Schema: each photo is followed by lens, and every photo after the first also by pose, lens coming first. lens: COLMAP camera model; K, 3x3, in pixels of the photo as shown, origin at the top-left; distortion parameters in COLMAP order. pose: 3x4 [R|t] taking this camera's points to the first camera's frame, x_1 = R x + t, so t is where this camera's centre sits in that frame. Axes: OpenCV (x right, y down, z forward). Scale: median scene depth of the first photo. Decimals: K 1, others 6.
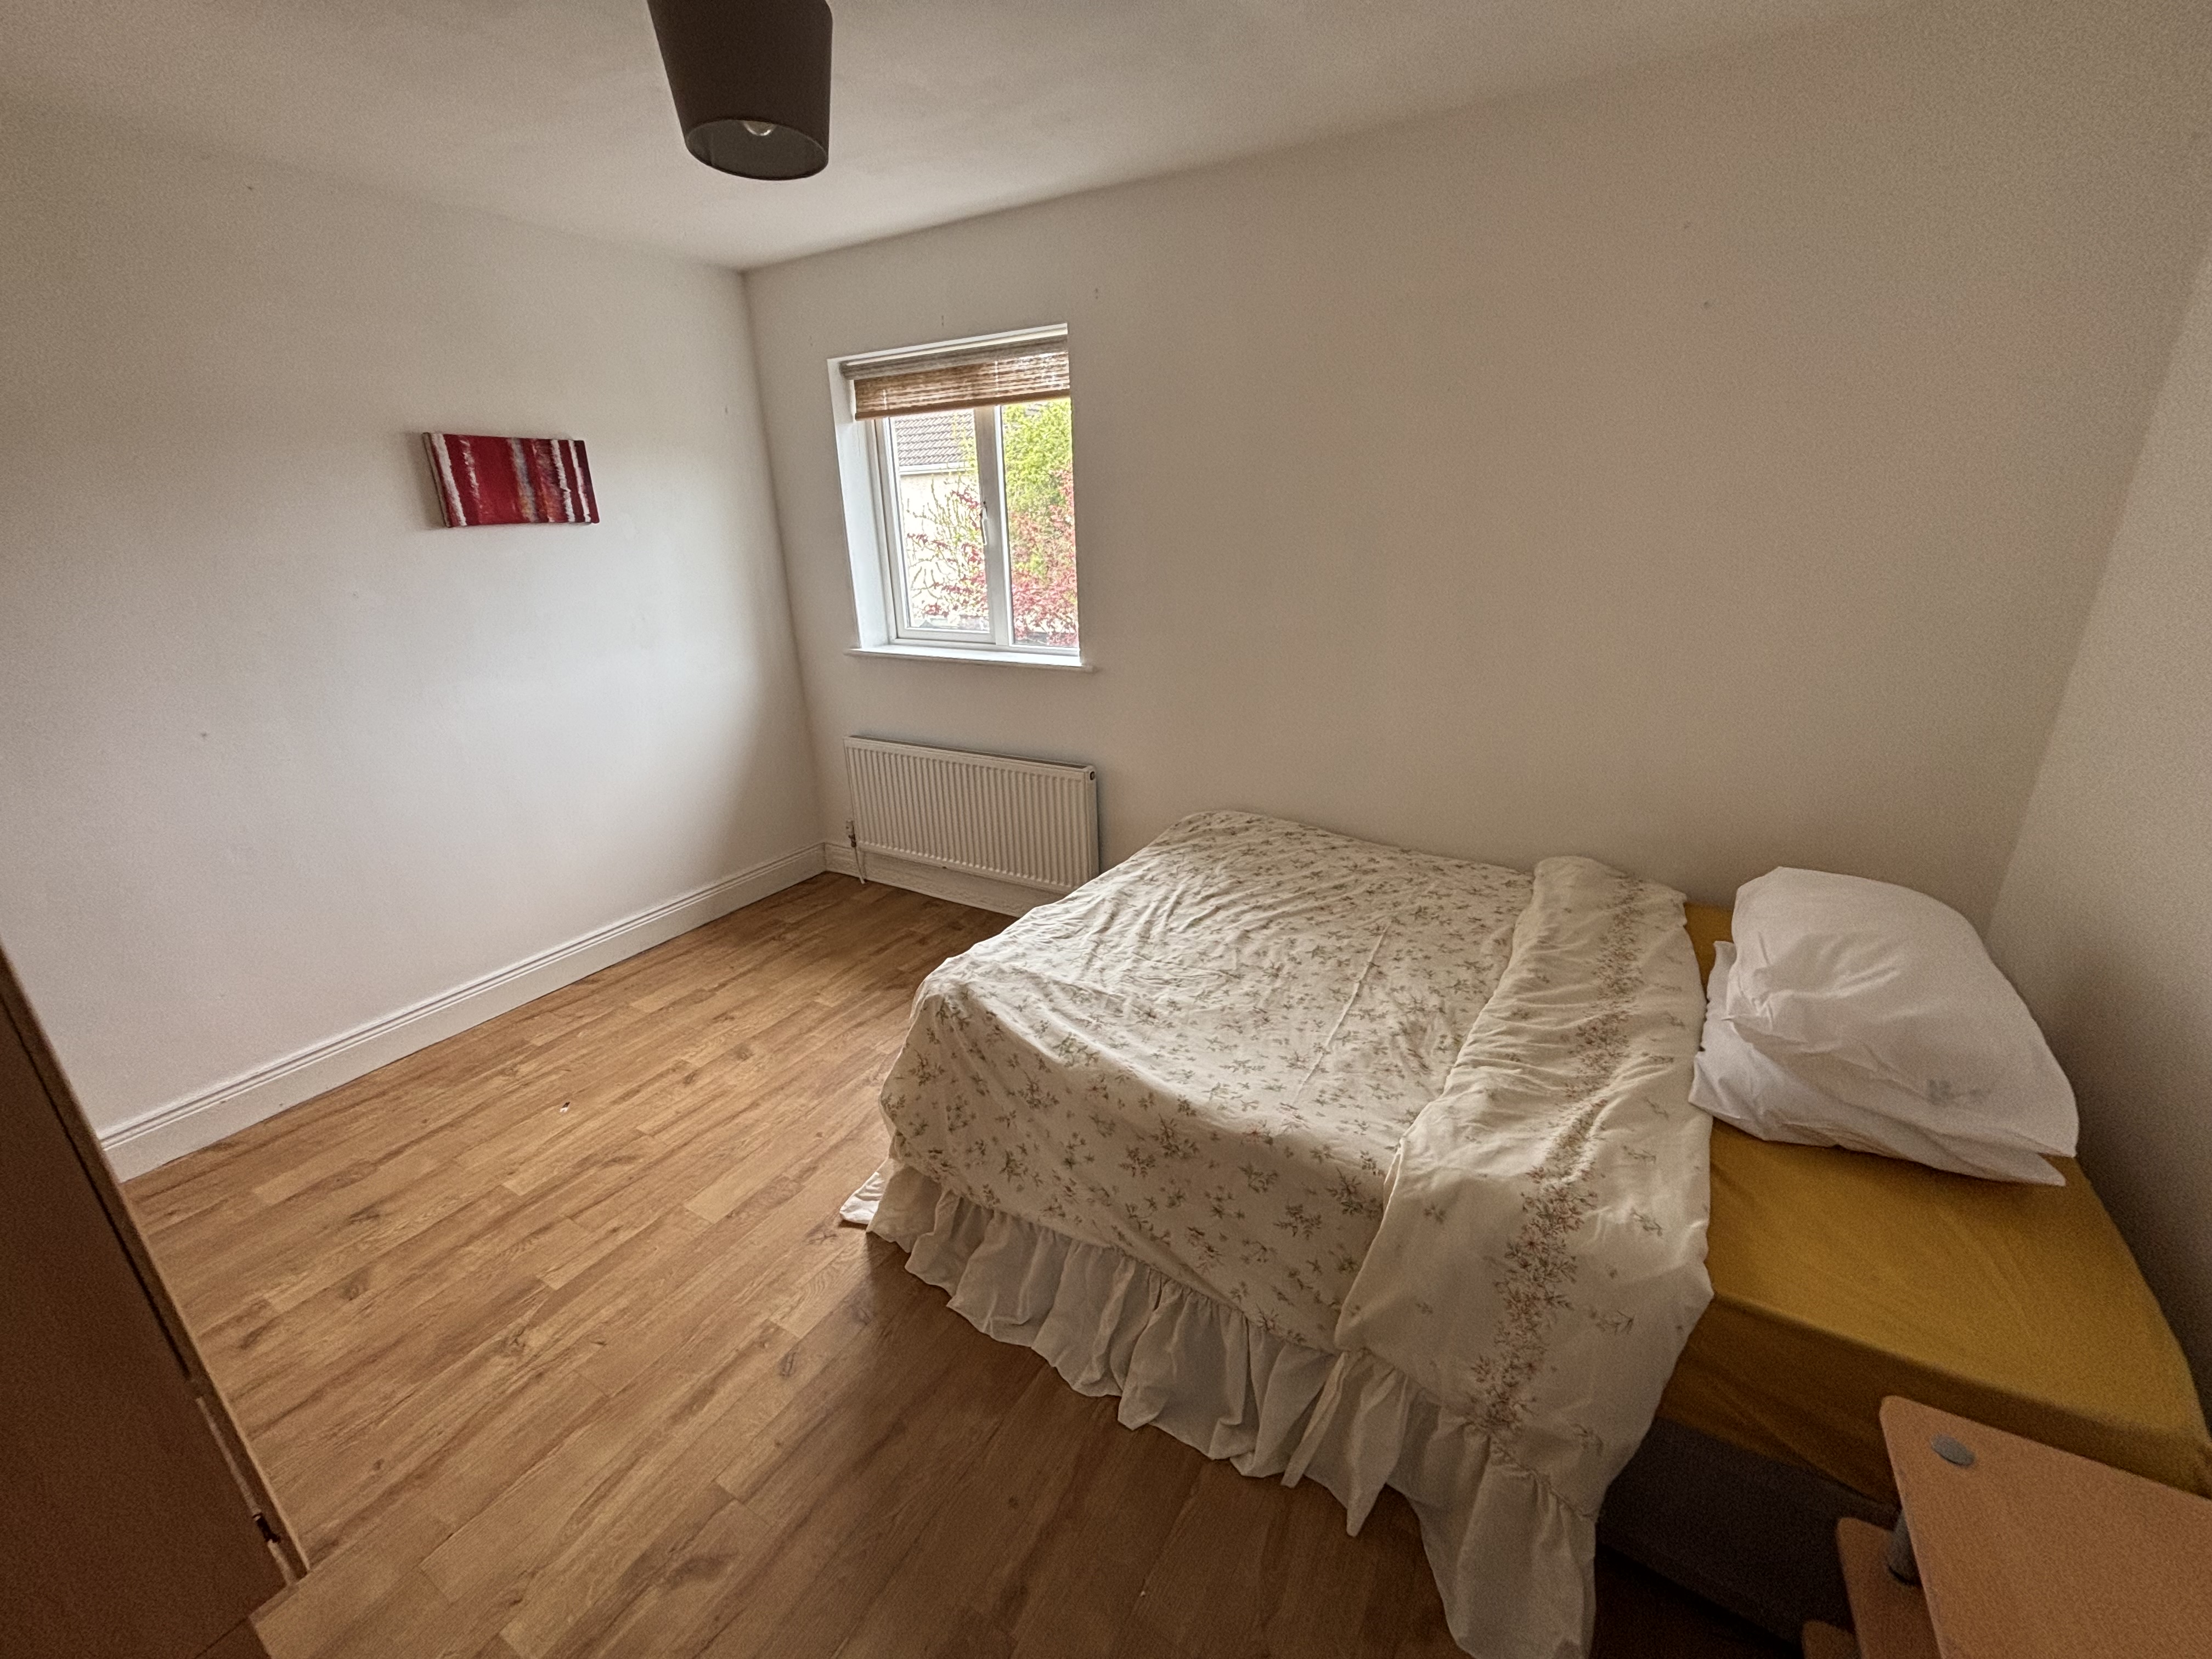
lens RADIAL K [[896.9, 0, 1084.3], [0, 896.9, 824.6], [0, 0, 1]] dist [-0.000409, -0.000106]
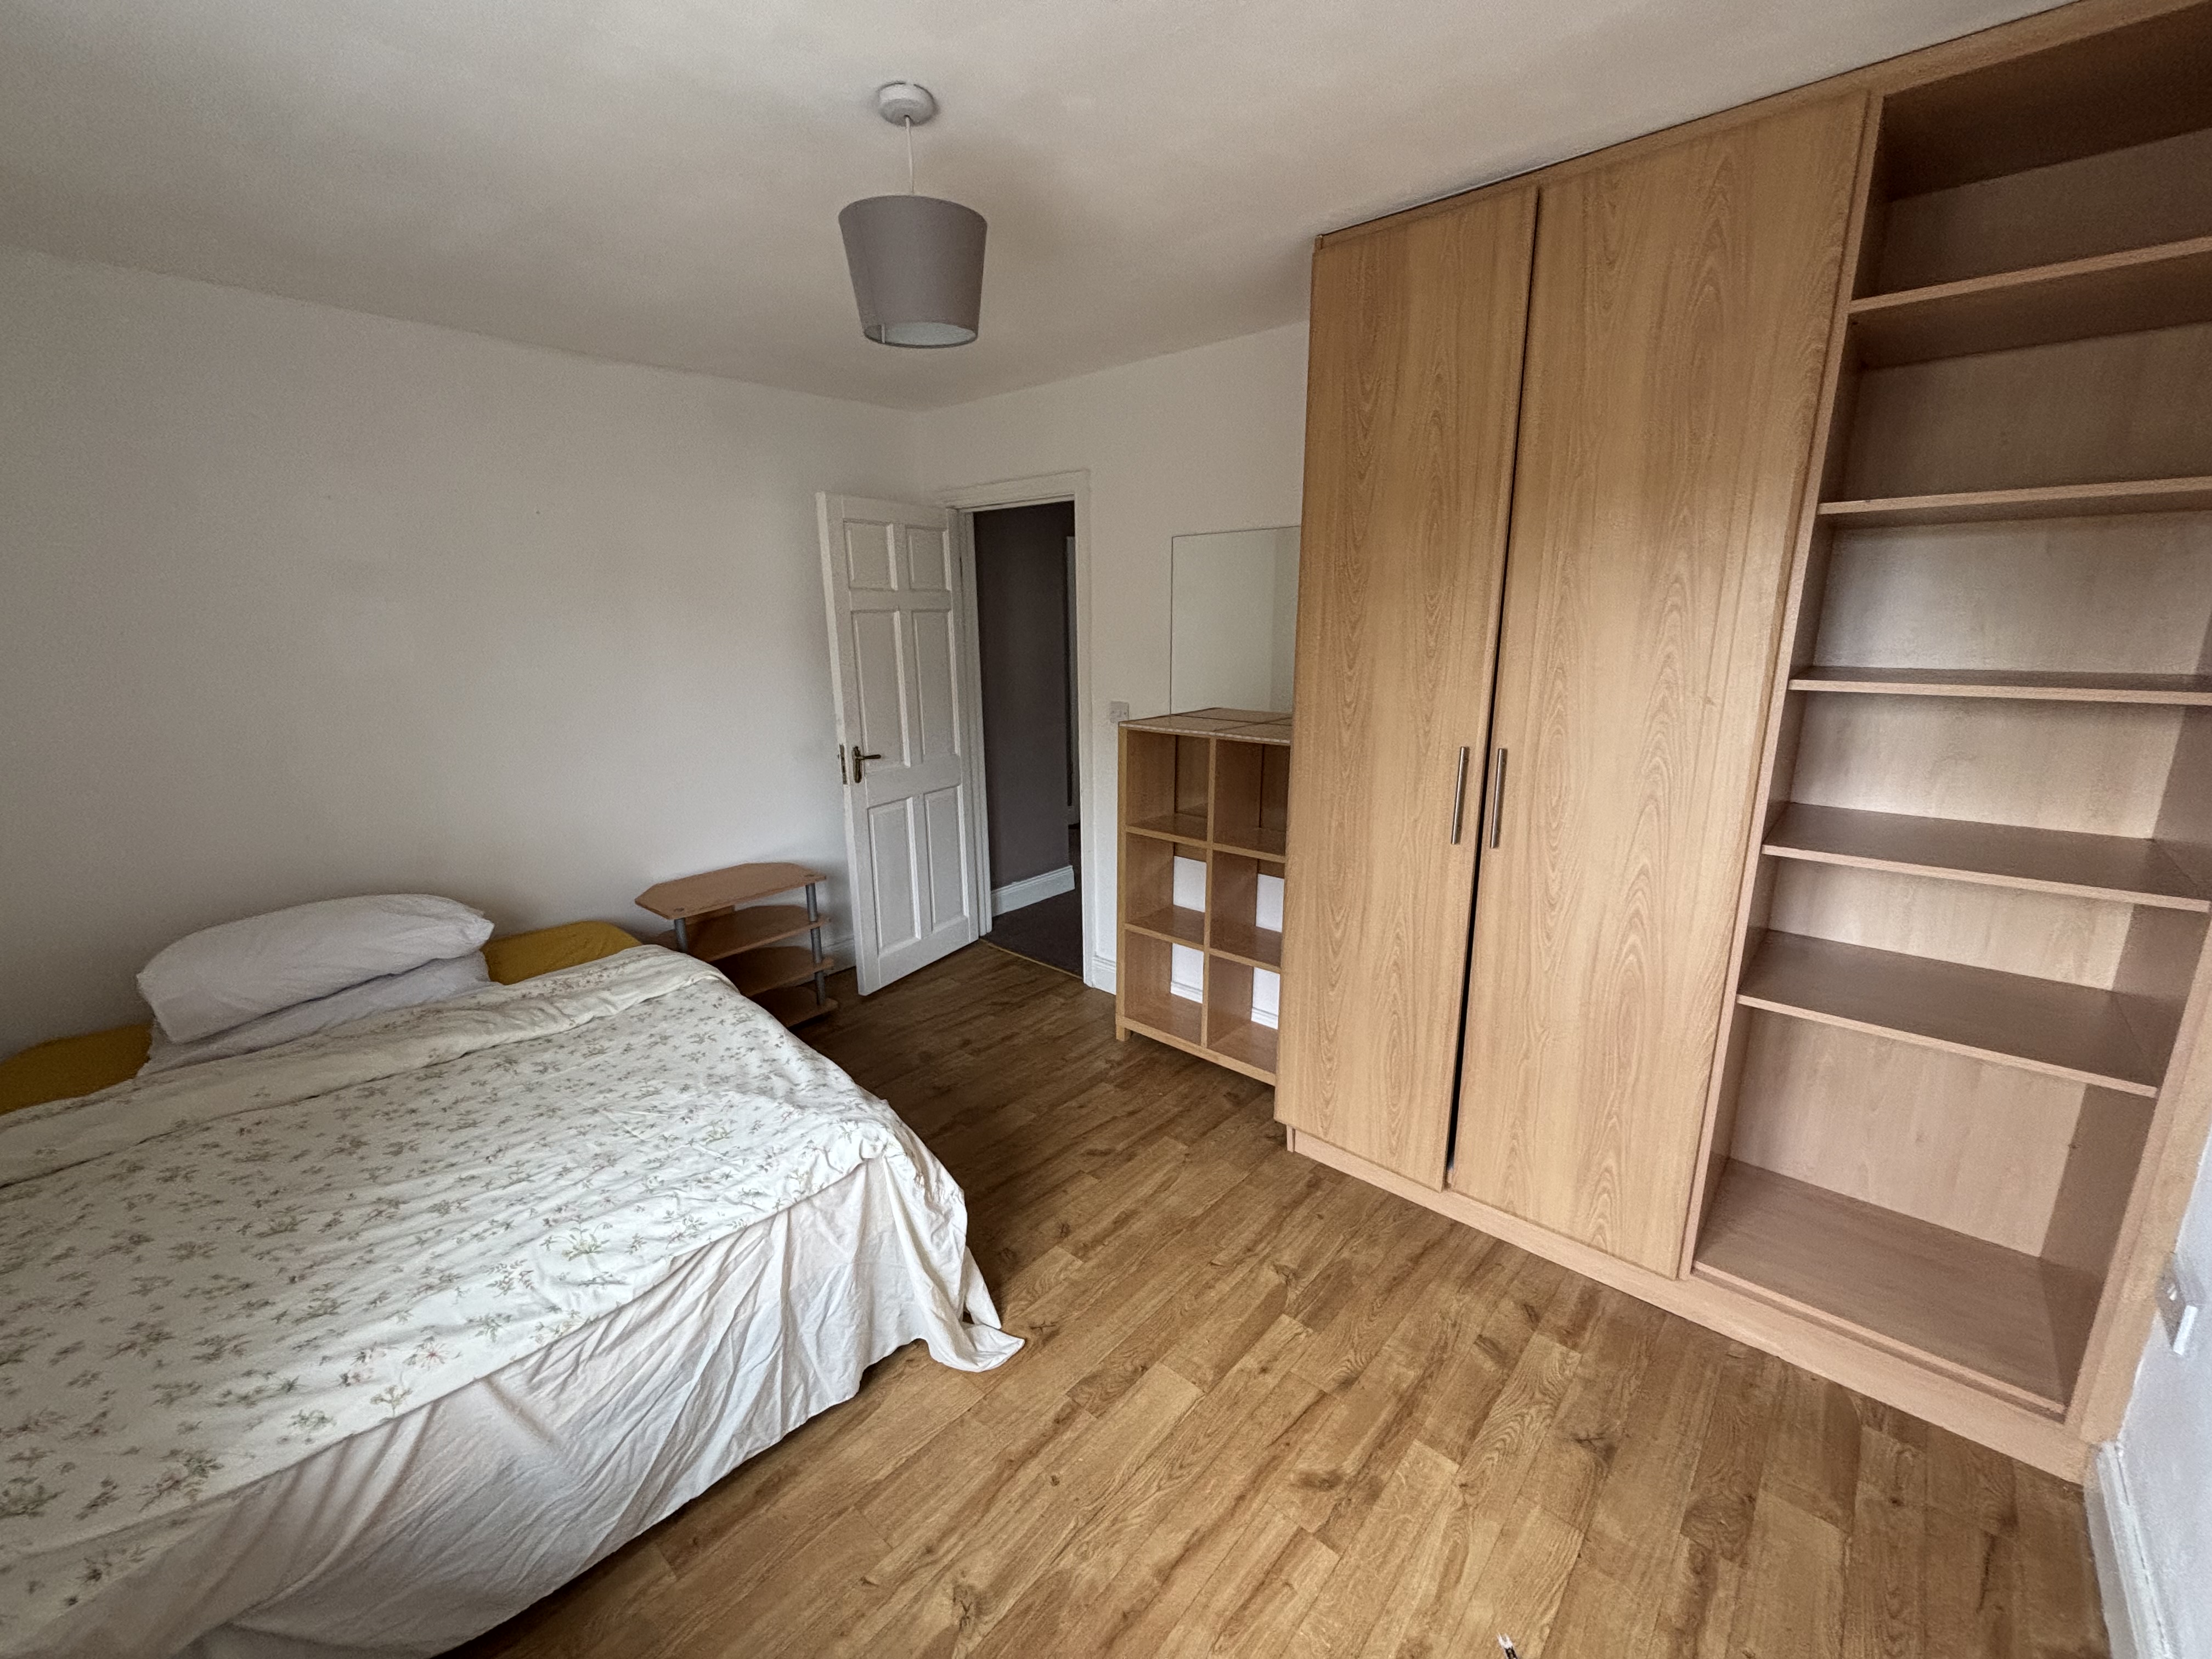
lens RADIAL K [[896.9, 0, 1101.0], [0, 896.9, 818.3], [0, 0, 1]] dist [-0.000409, -0.000106]
pose [[-0.983936, -0.002194, 0.178509, -0.556179], [0.093268, 0.846292, 0.524492, -0.563520], [-0.152221, 0.532715, -0.832492, 1.589124]]
